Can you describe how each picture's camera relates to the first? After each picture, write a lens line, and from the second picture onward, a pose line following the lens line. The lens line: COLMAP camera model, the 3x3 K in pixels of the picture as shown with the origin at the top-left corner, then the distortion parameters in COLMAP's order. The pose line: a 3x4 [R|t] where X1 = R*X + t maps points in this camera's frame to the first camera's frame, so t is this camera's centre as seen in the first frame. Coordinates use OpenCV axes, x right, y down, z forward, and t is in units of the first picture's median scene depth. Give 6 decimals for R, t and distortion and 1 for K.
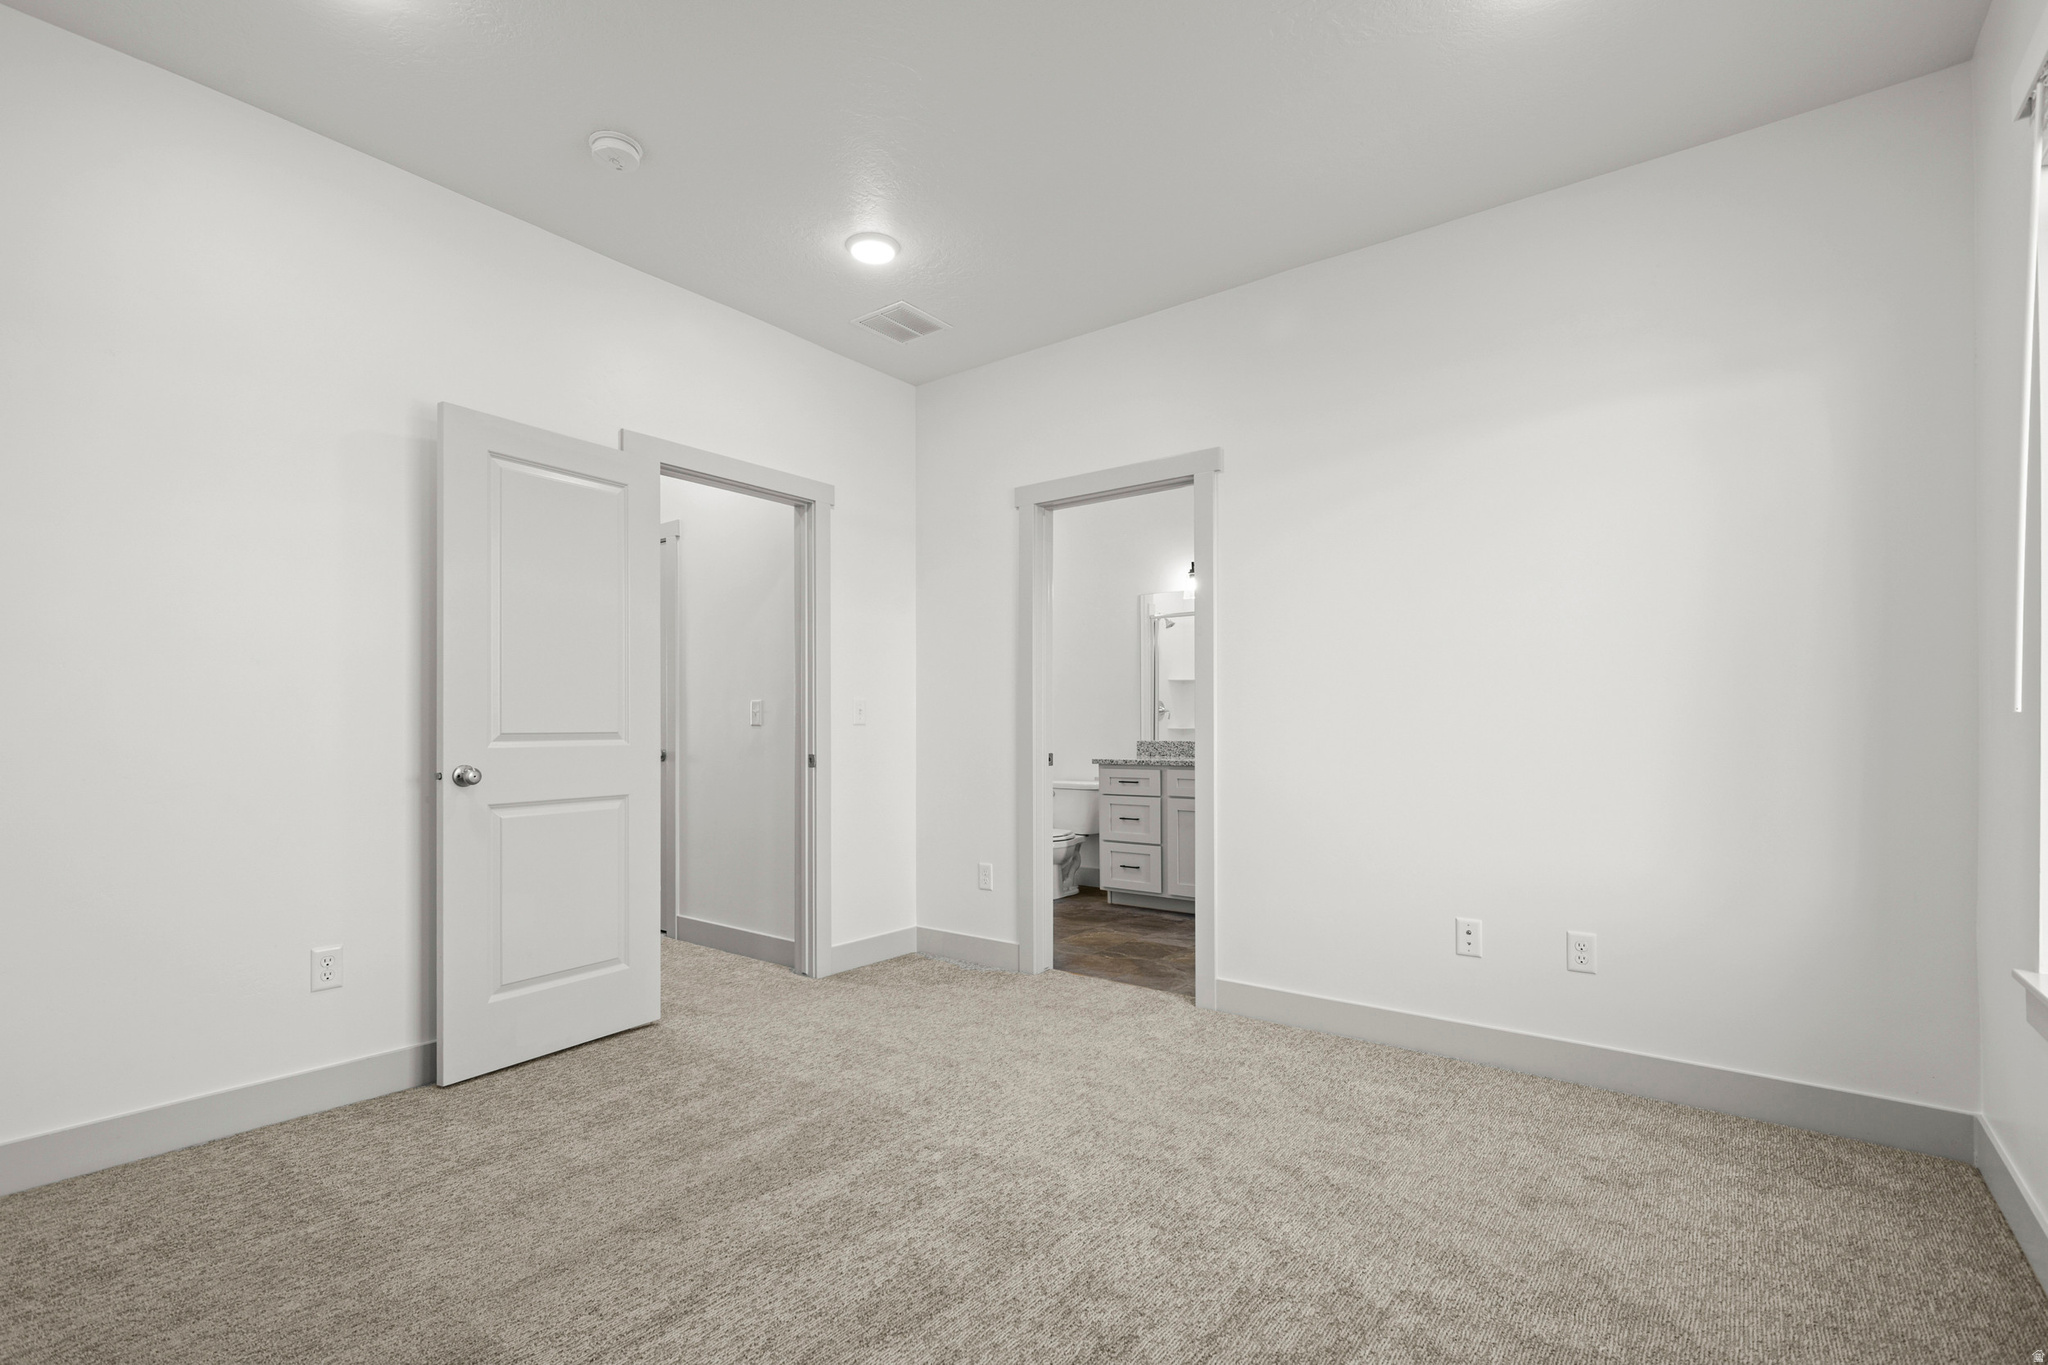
lens RADIAL K [[931.9, 0, 1022.0], [0, 931.9, 722.0], [0, 0, 1]] dist [-0.000986, -0.000113]
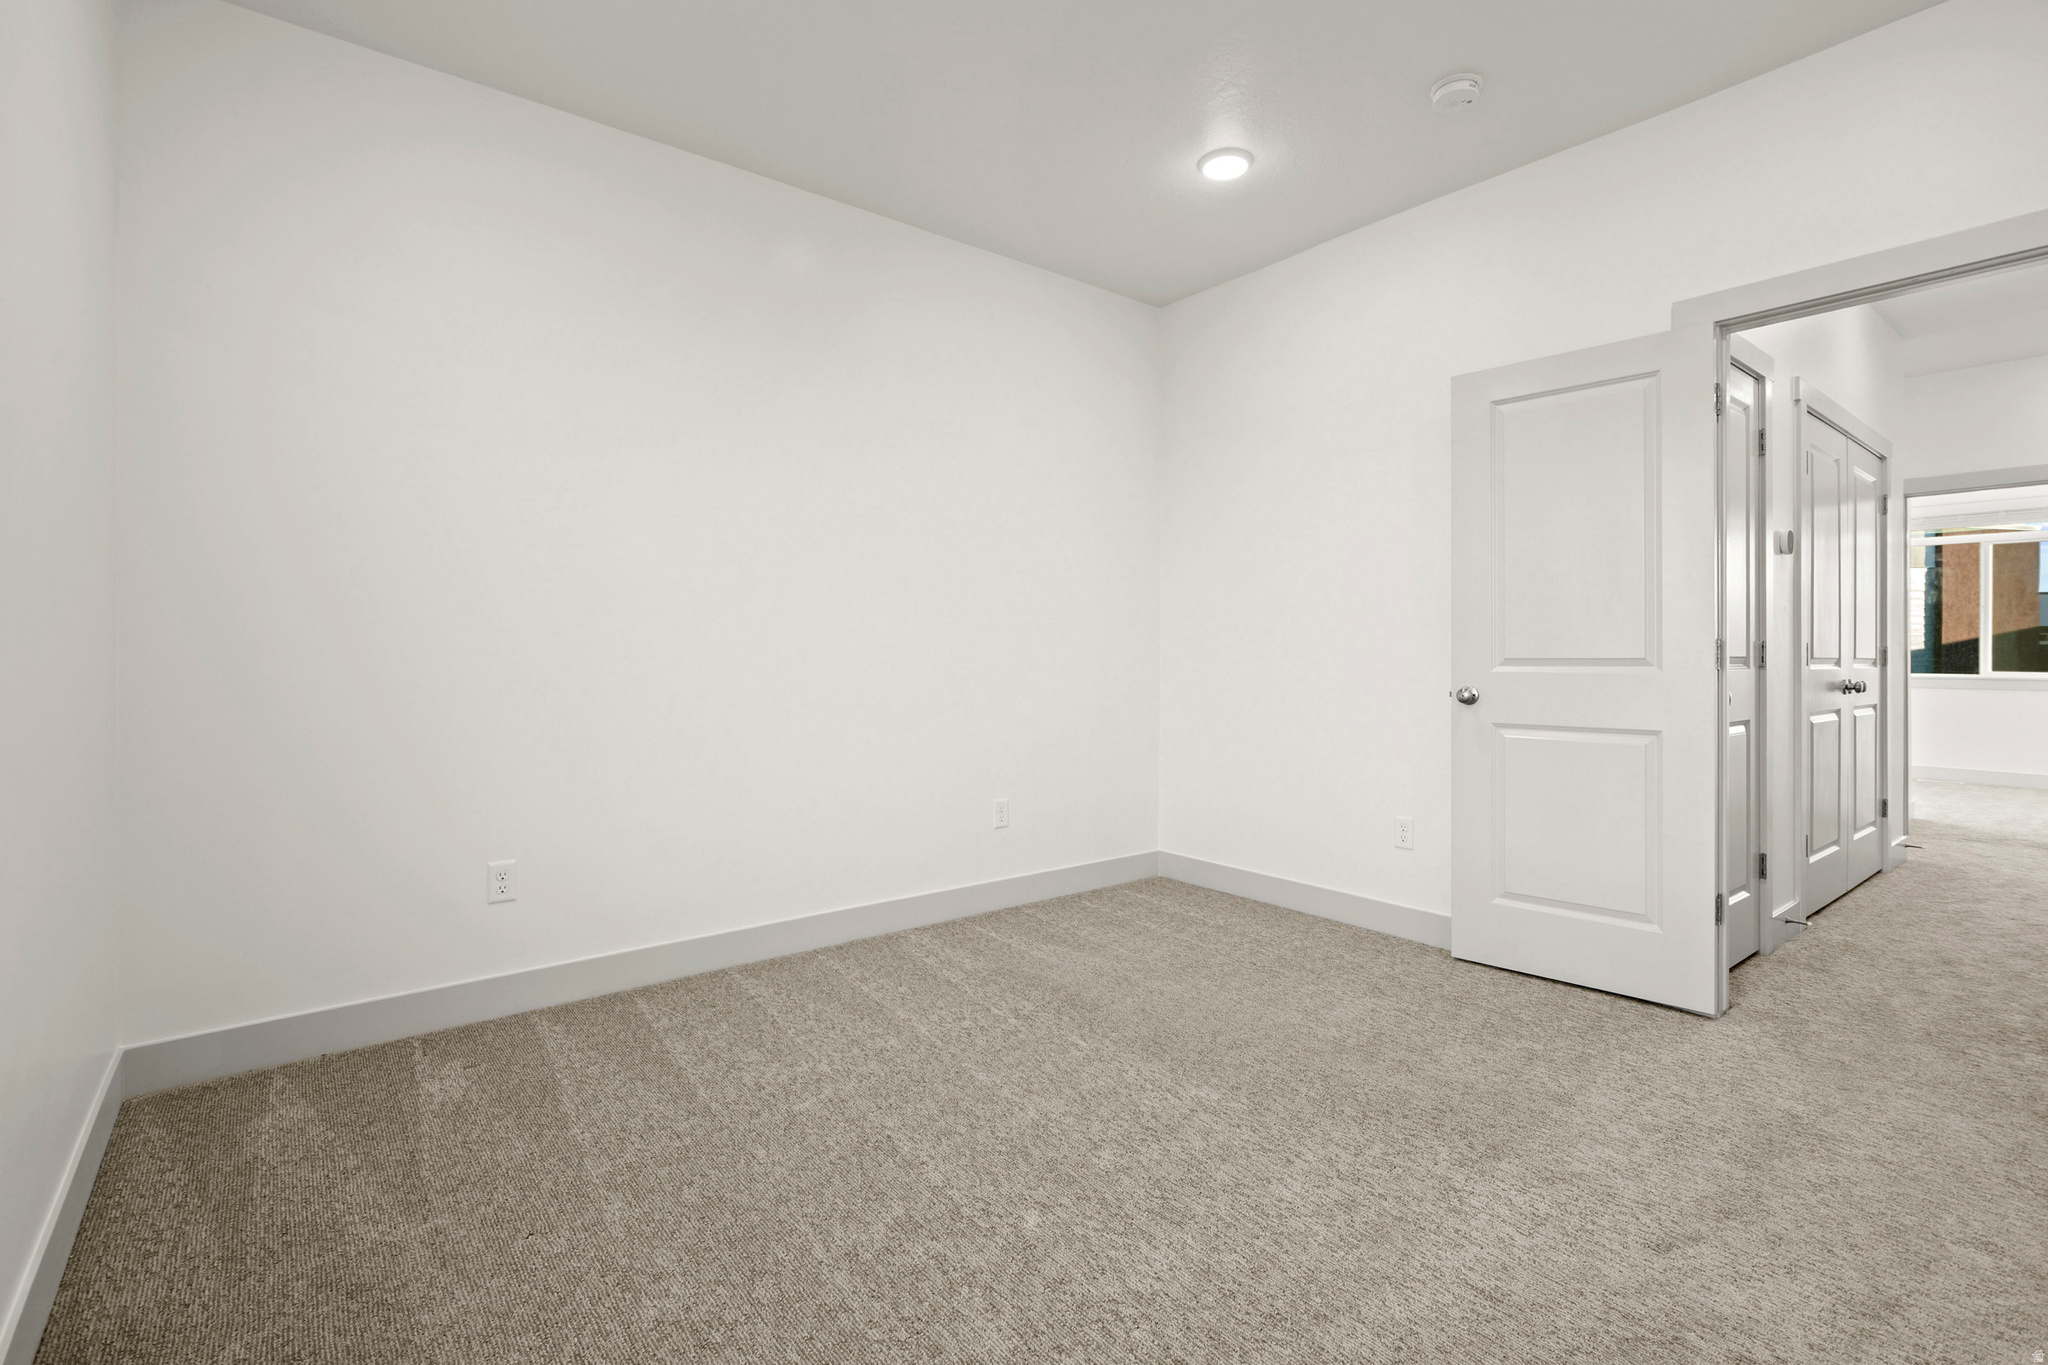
lens RADIAL K [[946.1, 0, 1029.8], [0, 946.1, 654.8], [0, 0, 1]] dist [-0.000355, -0.000348]
pose [[-0.231039, -0.000519, -0.972944, 0.632001], [0.004656, 0.999988, -0.001639, 0.007209], [0.972933, -0.004909, -0.231034, 0.715201]]
